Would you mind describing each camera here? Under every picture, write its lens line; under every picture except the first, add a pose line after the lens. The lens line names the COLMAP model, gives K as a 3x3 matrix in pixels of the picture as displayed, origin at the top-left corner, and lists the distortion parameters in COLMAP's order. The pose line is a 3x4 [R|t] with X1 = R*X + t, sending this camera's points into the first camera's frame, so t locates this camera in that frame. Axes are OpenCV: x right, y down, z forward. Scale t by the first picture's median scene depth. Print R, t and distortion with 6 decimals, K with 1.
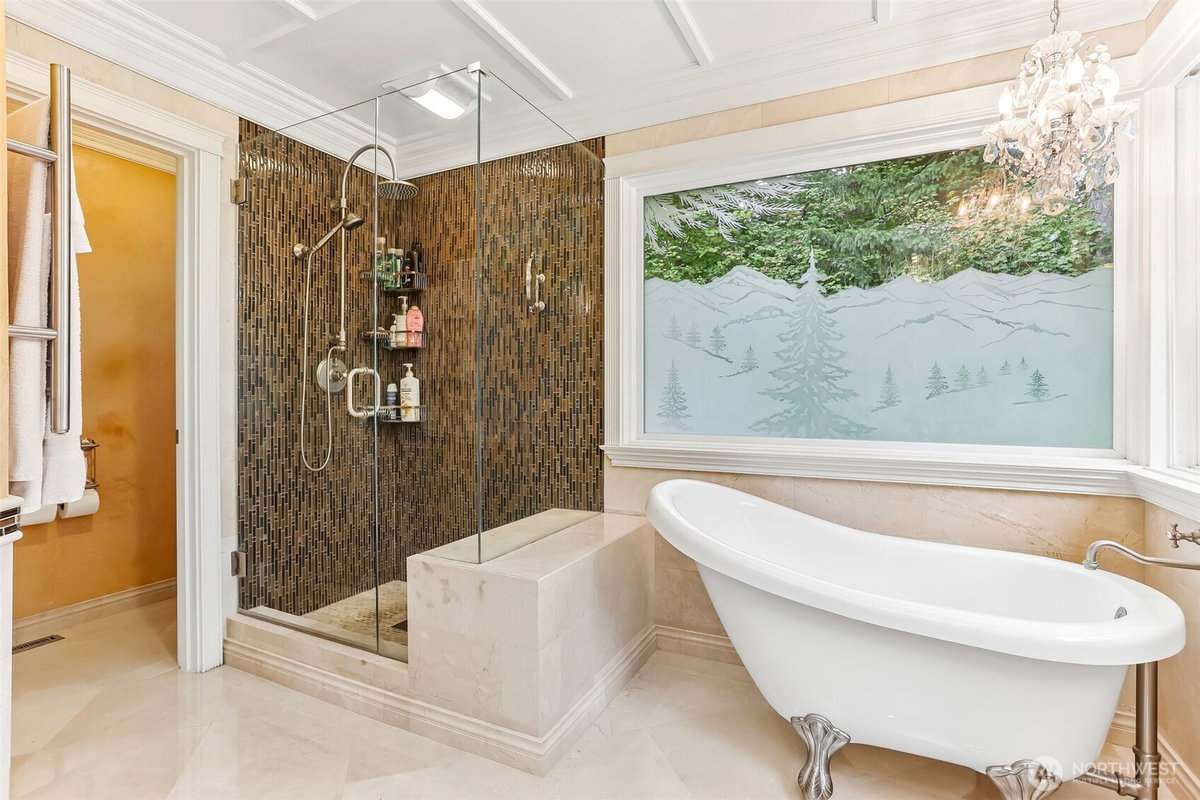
lens RADIAL K [[580.5, 0, 605.8], [0, 580.5, 392.1], [0, 0, 1]] dist [-0.011252, 0.003046]
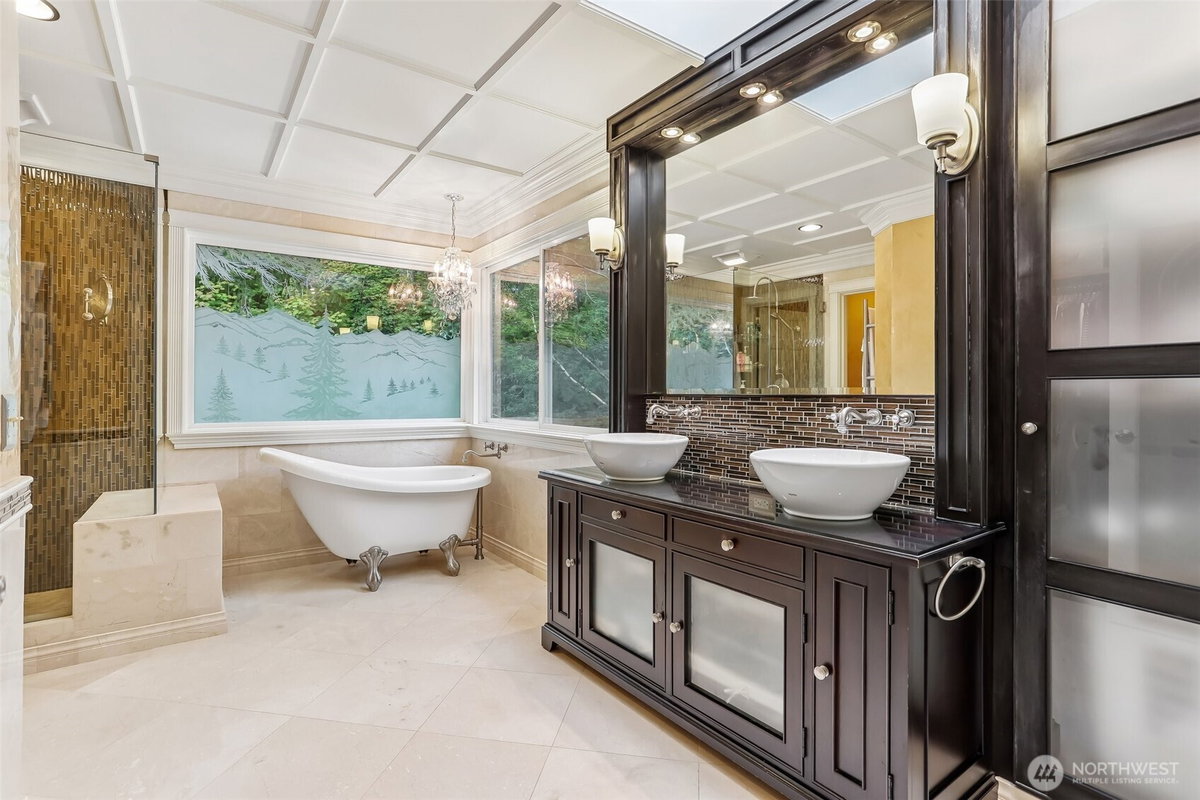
lens RADIAL K [[580.5, 0, 601.9], [0, 580.5, 393.9], [0, 0, 1]] dist [-0.011252, 0.003046]
pose [[0.471823, -0.001456, 0.881692, -0.711046], [-0.002596, 0.999992, 0.003041, -0.003171], [-0.881690, -0.003724, 0.471815, -0.468372]]
